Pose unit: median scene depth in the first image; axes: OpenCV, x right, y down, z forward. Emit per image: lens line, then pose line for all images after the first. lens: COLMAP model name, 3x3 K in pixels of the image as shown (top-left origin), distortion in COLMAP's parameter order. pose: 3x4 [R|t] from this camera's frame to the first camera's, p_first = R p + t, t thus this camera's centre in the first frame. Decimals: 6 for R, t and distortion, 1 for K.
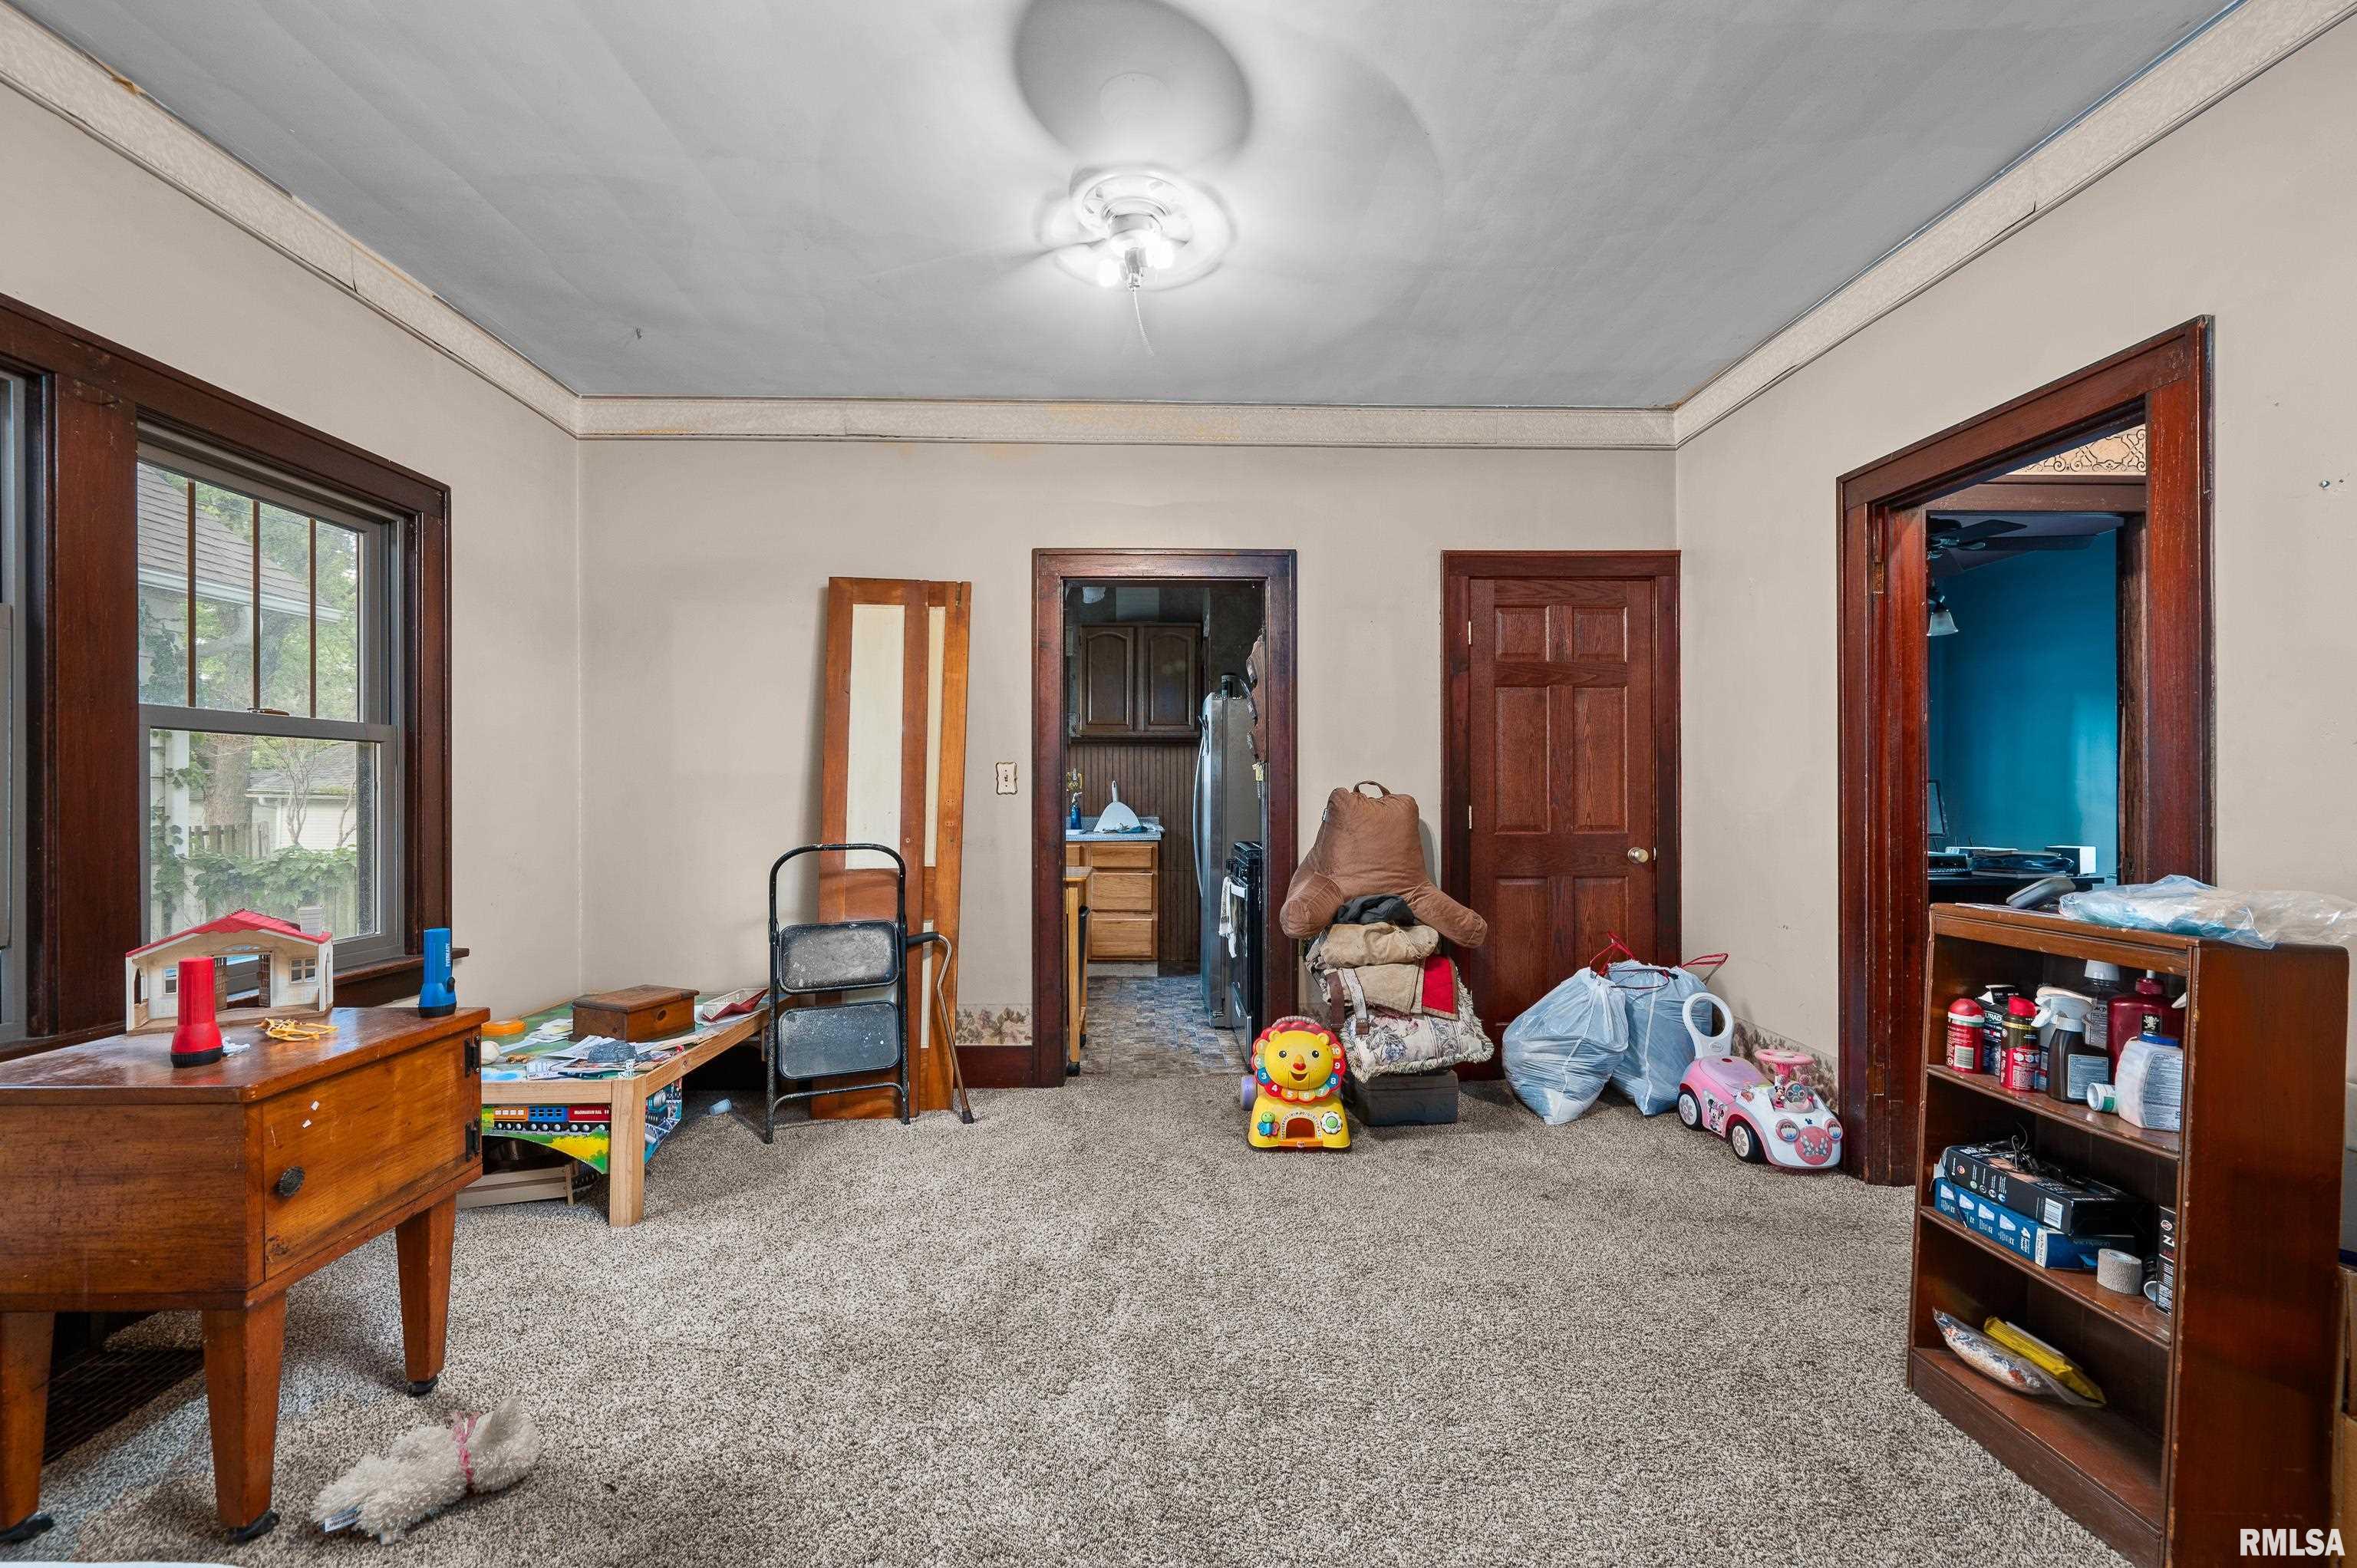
lens RADIAL K [[927.4, 0, 1182.6], [0, 927.4, 788.3], [0, 0, 1]] dist [0.000098, 0.000262]
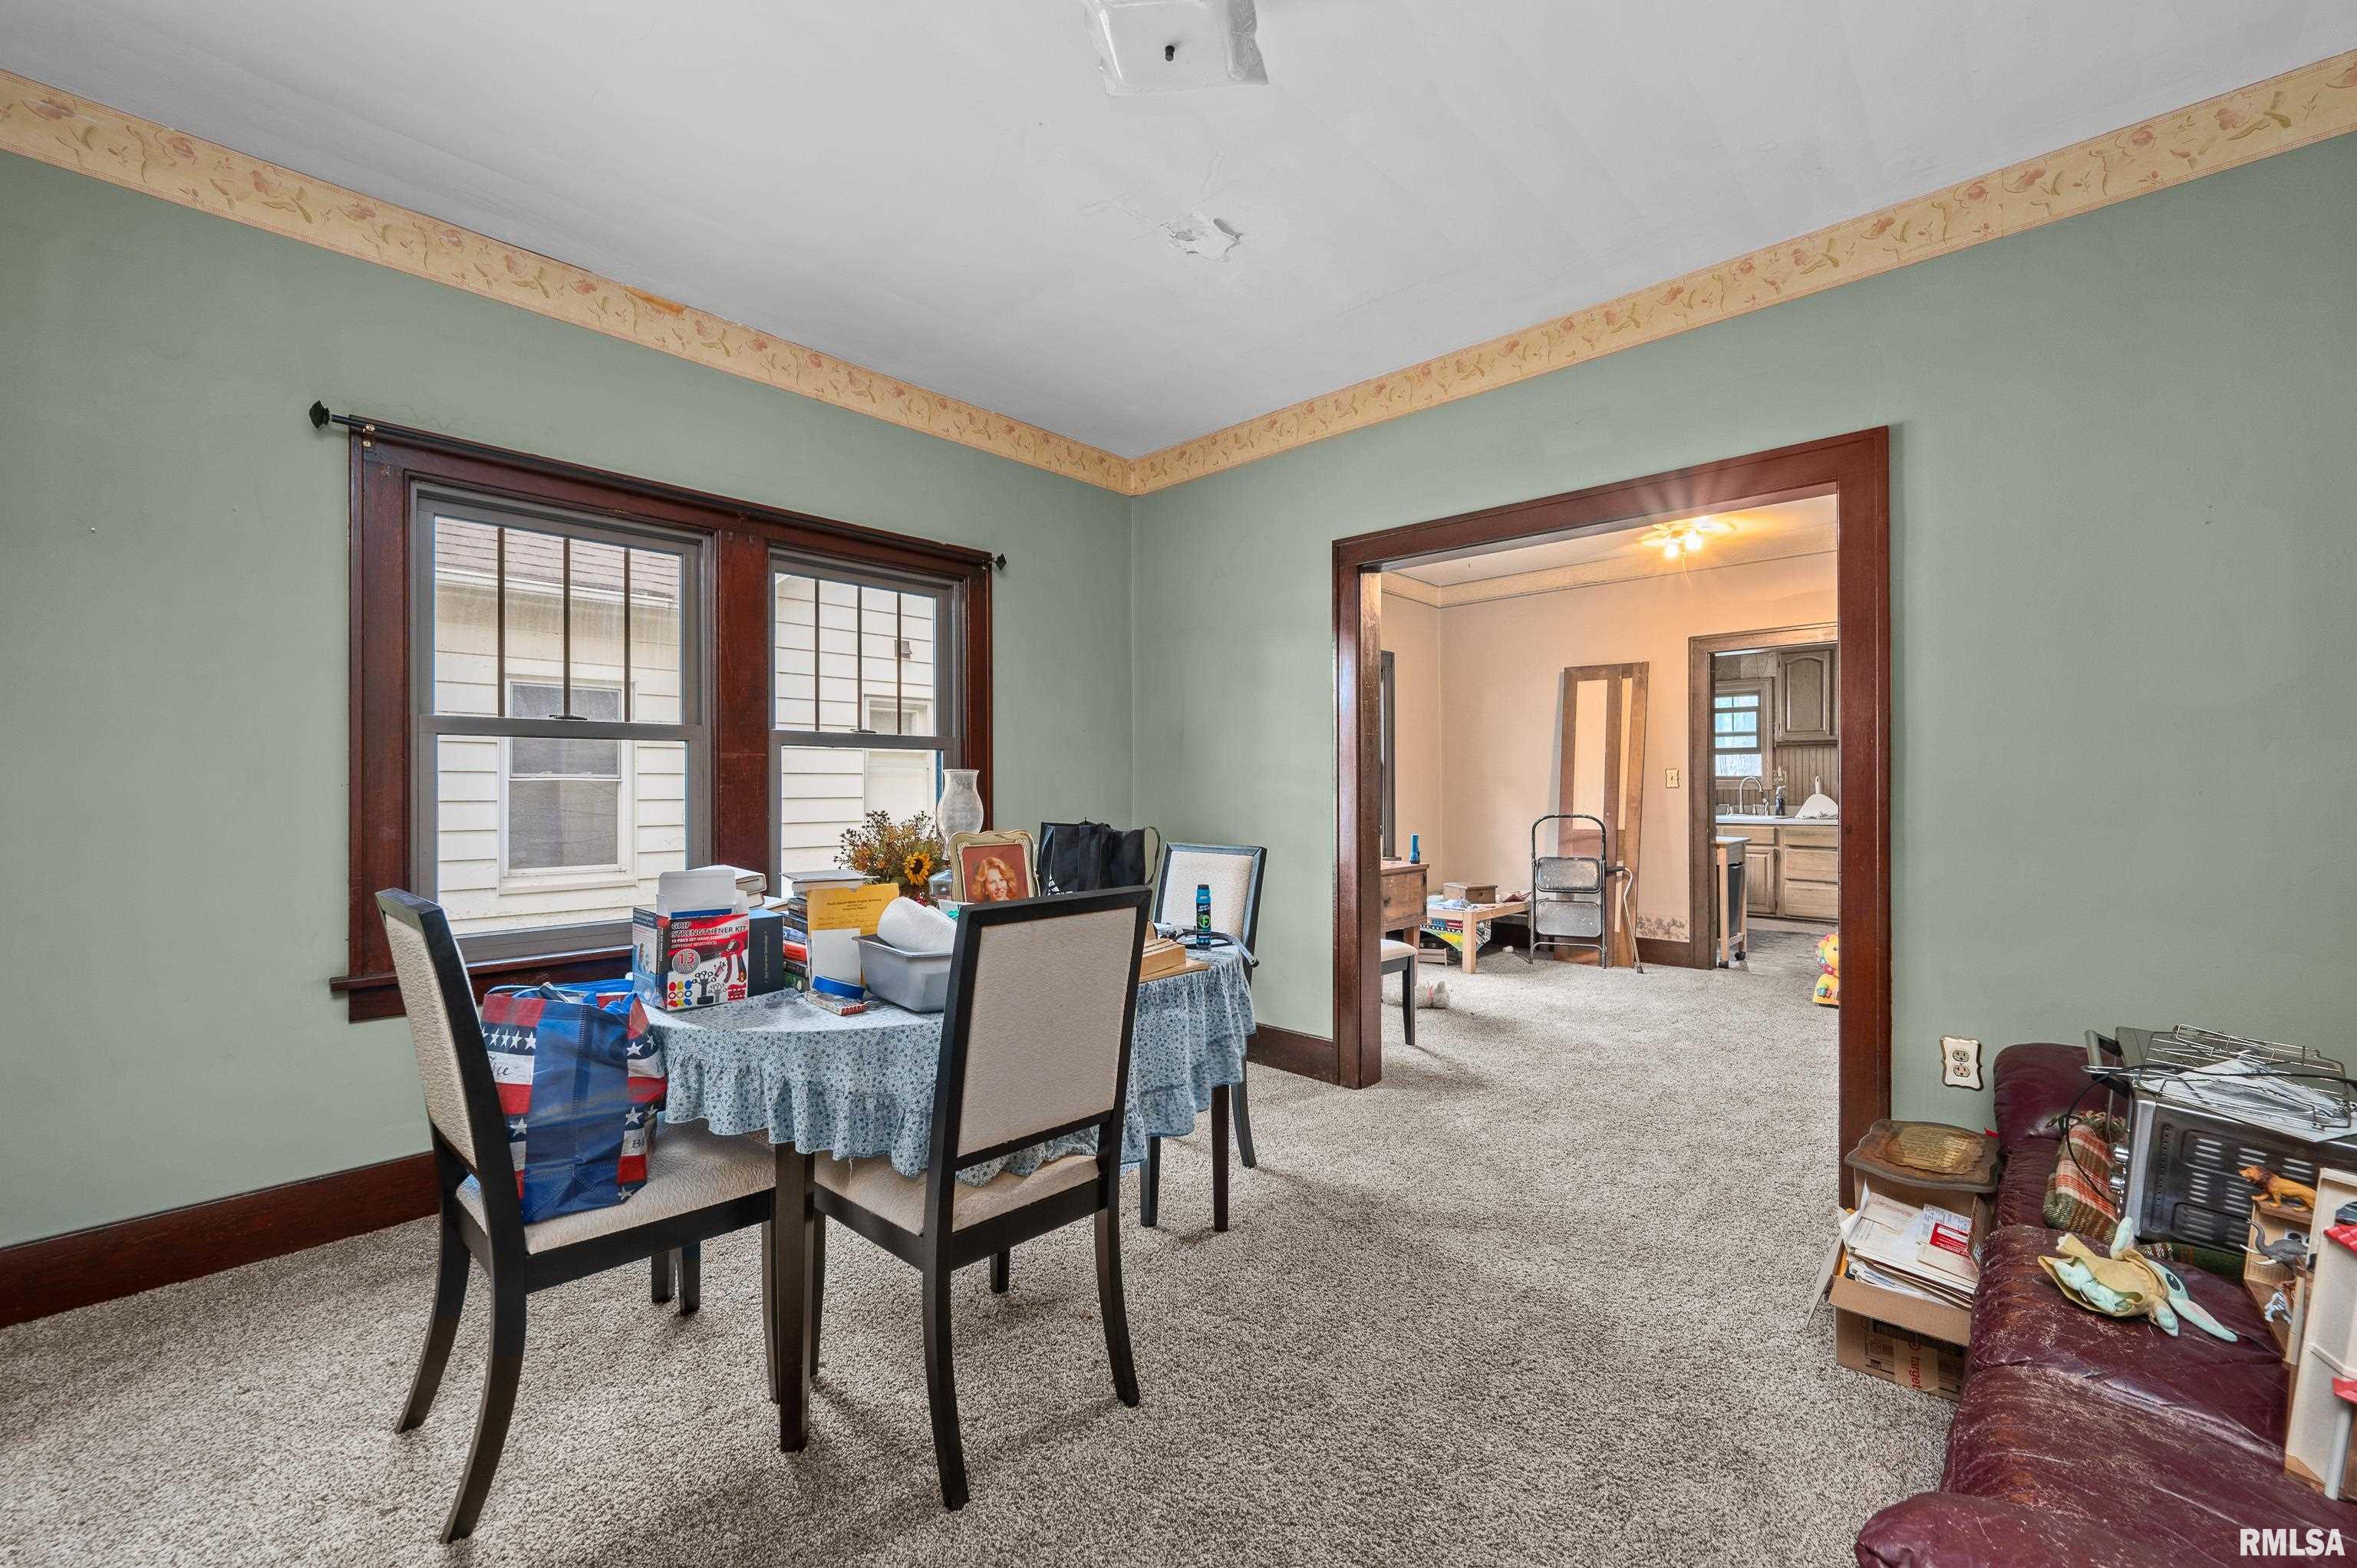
lens RADIAL K [[927.4, 0, 1192.9], [0, 927.4, 780.8], [0, 0, 1]] dist [0.000098, 0.000262]
pose [[0.698182, -0.002470, -0.715916, 0.414667], [0.003456, 0.999994, -0.000080, -0.009998], [0.715912, -0.002419, 0.698187, -0.796284]]
